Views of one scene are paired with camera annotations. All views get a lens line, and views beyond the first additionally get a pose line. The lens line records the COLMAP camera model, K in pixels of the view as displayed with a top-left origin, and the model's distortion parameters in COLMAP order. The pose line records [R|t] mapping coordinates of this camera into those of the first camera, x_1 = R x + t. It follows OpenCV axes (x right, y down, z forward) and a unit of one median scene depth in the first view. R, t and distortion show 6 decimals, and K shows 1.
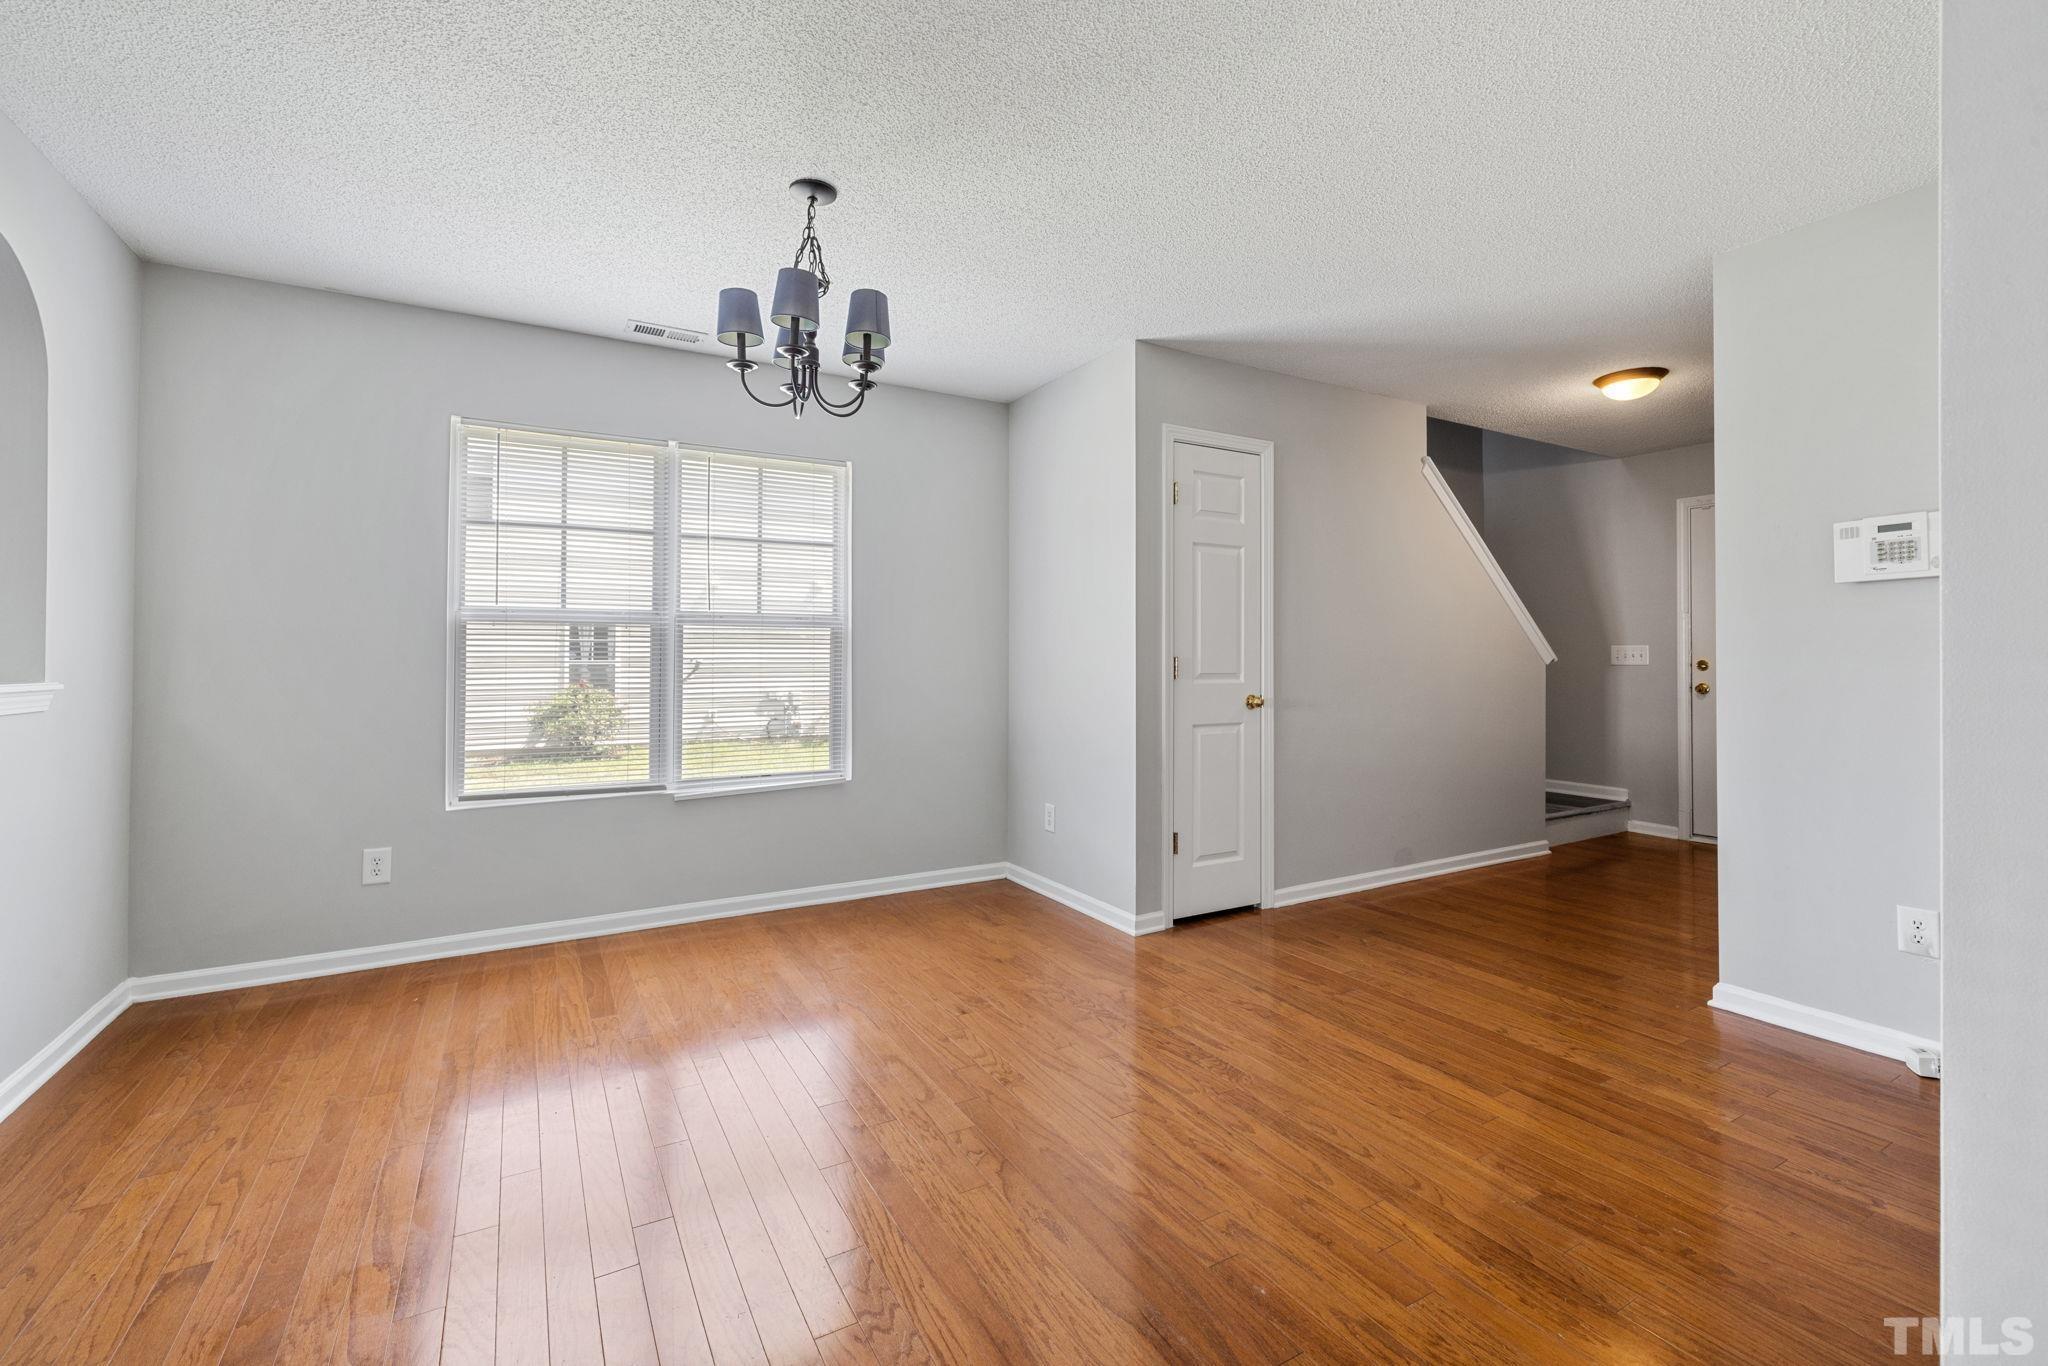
lens RADIAL K [[851.4, 0, 1008.9], [0, 851.4, 652.3], [0, 0, 1]] dist [-0.000546, 0.001282]
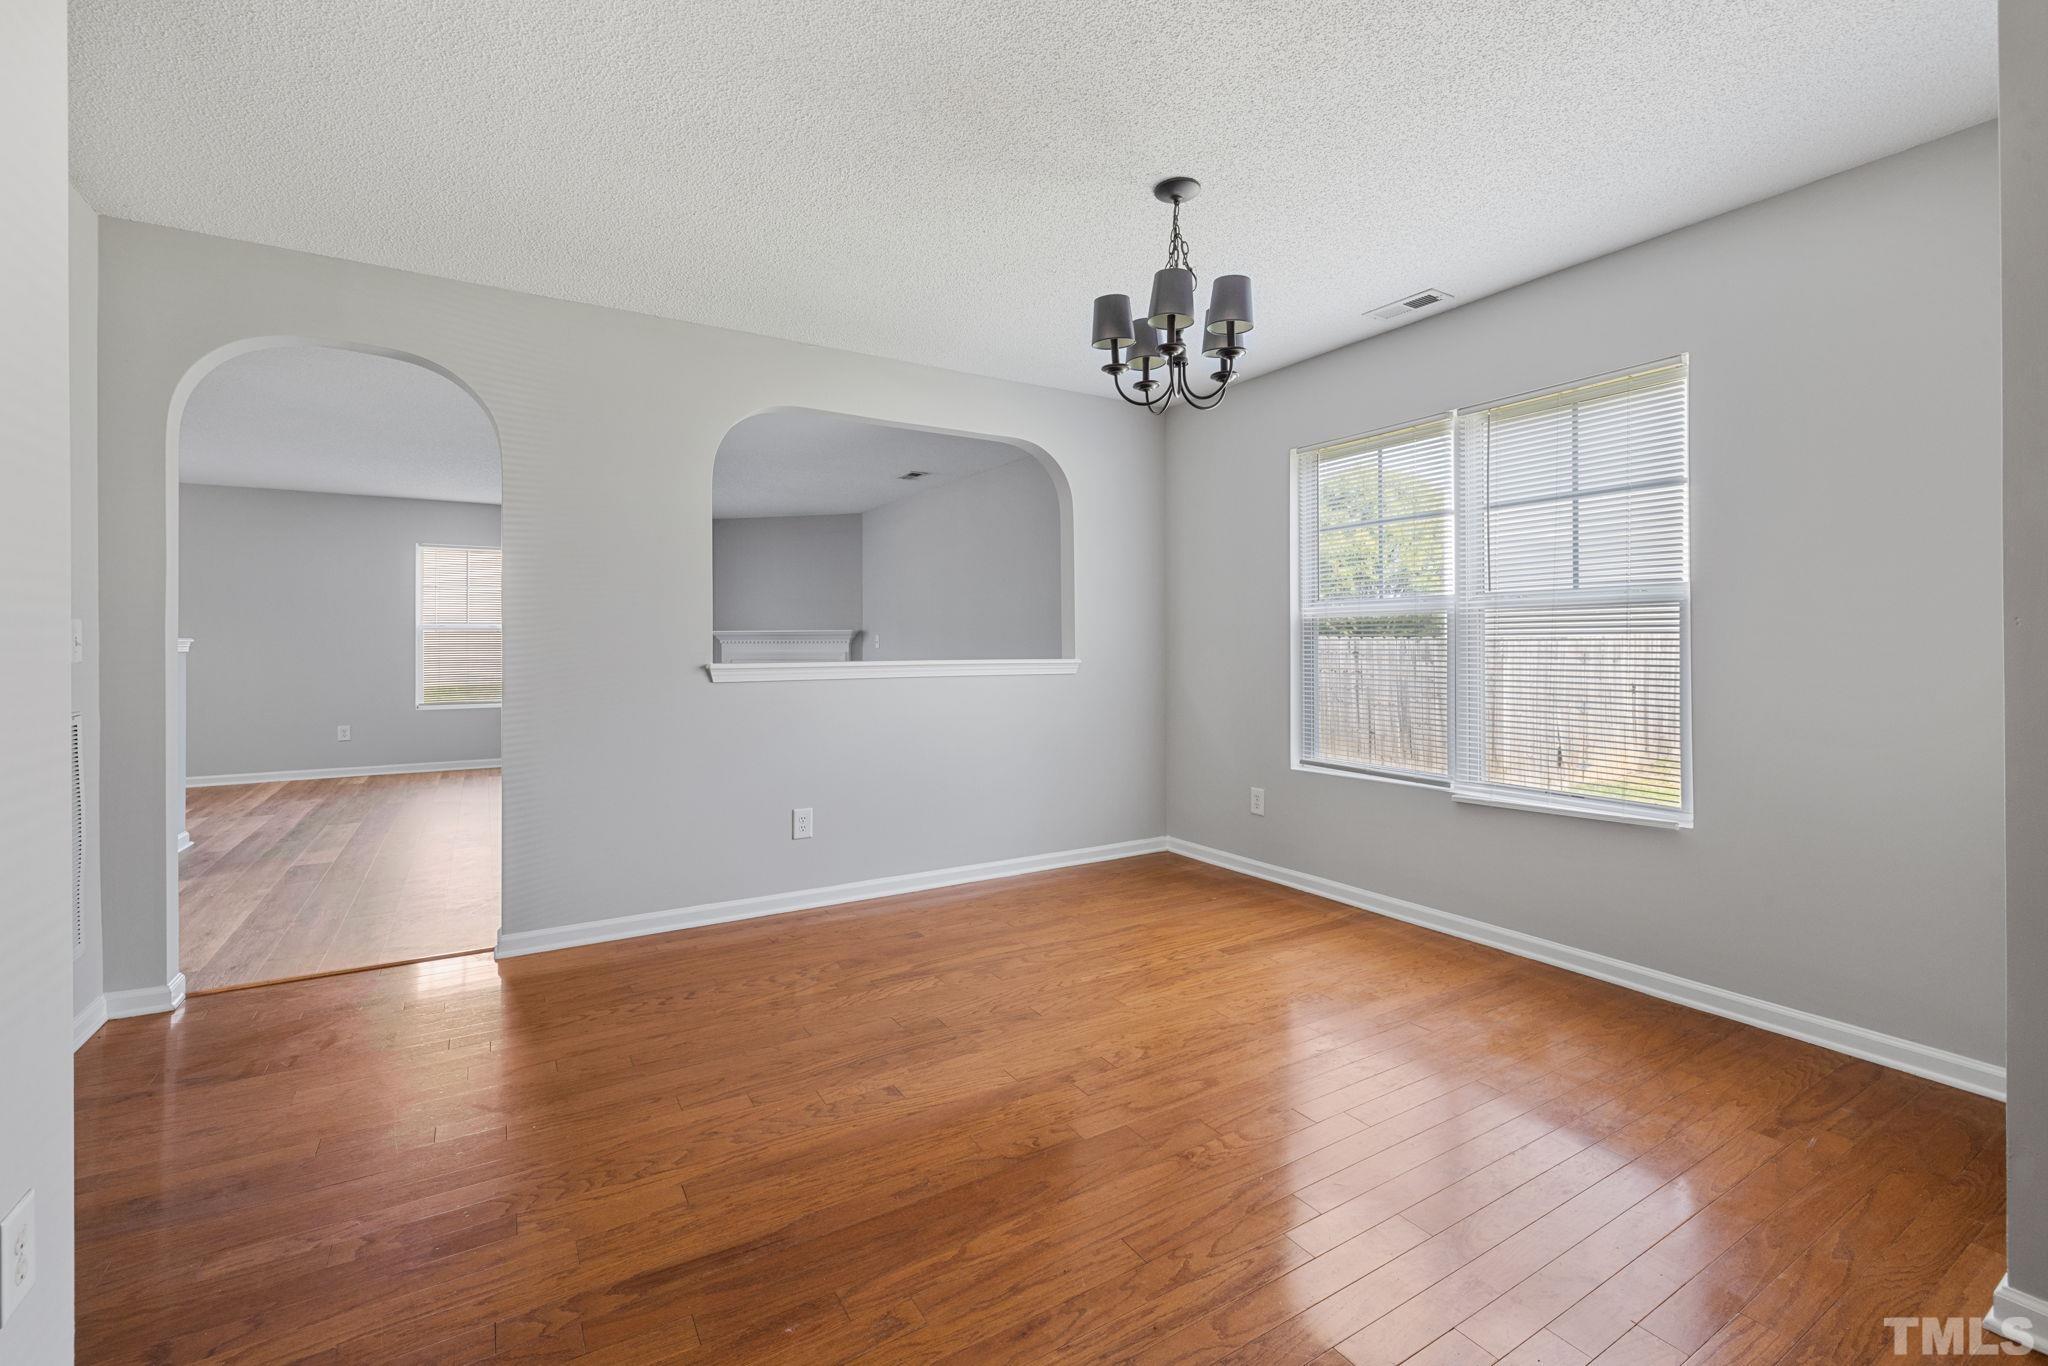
lens RADIAL K [[851.4, 0, 1023.0], [0, 851.4, 643.6], [0, 0, 1]] dist [-0.000546, 0.001282]
pose [[0.051654, -0.003215, -0.998660, 0.584520], [0.011001, 0.999936, -0.002650, 0.002350], [0.998604, -0.010849, 0.051686, 0.571147]]
